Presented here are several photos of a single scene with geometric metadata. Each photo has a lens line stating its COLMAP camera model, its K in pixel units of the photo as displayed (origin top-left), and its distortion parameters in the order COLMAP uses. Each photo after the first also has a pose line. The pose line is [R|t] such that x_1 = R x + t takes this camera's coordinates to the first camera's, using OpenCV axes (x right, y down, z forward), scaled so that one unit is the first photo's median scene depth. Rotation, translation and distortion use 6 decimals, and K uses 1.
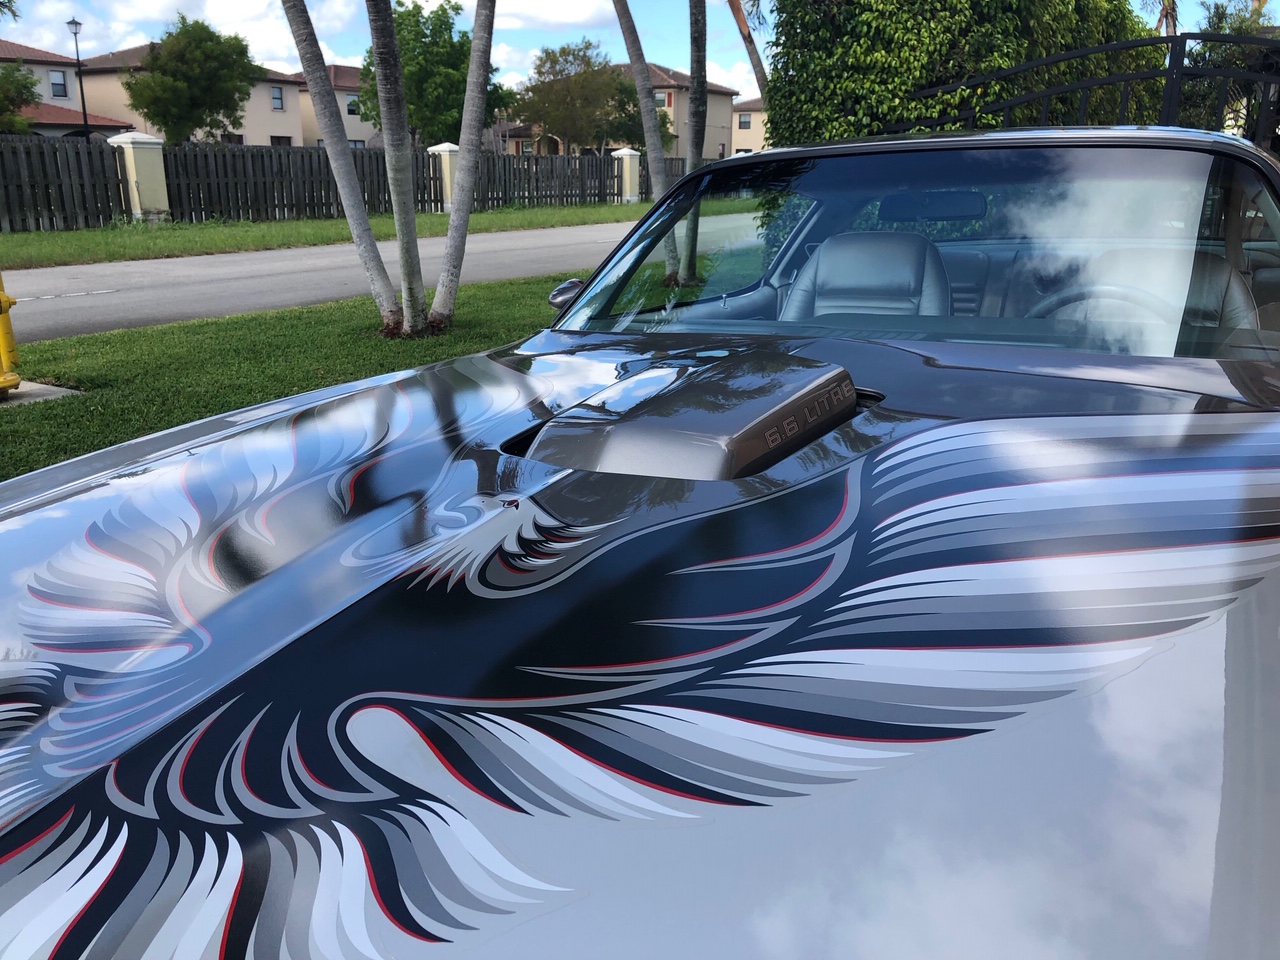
lens RADIAL K [[1046.5, 0, 638.9], [0, 1046.5, 475.6], [0, 0, 1]] dist [0.015849, -0.004832]
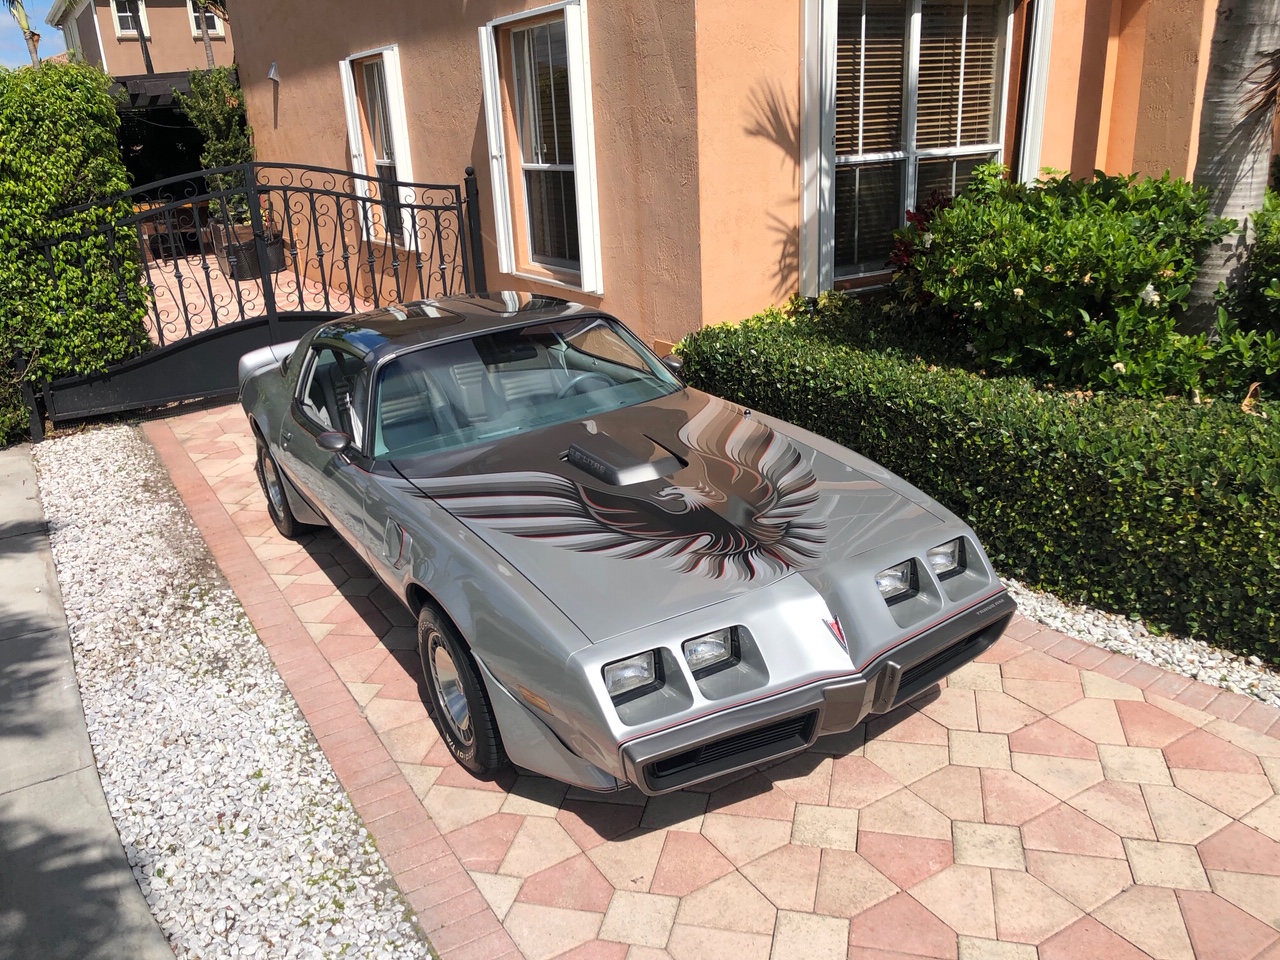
lens RADIAL K [[1046.5, 0, 613.3], [0, 1046.5, 492.2], [0, 0, 1]] dist [0.015849, -0.004832]
pose [[0.485207, -0.328135, 0.810494, -0.475403], [0.305371, 0.932142, 0.194573, -0.108815], [-0.819342, 0.153094, 0.552486, -0.114302]]
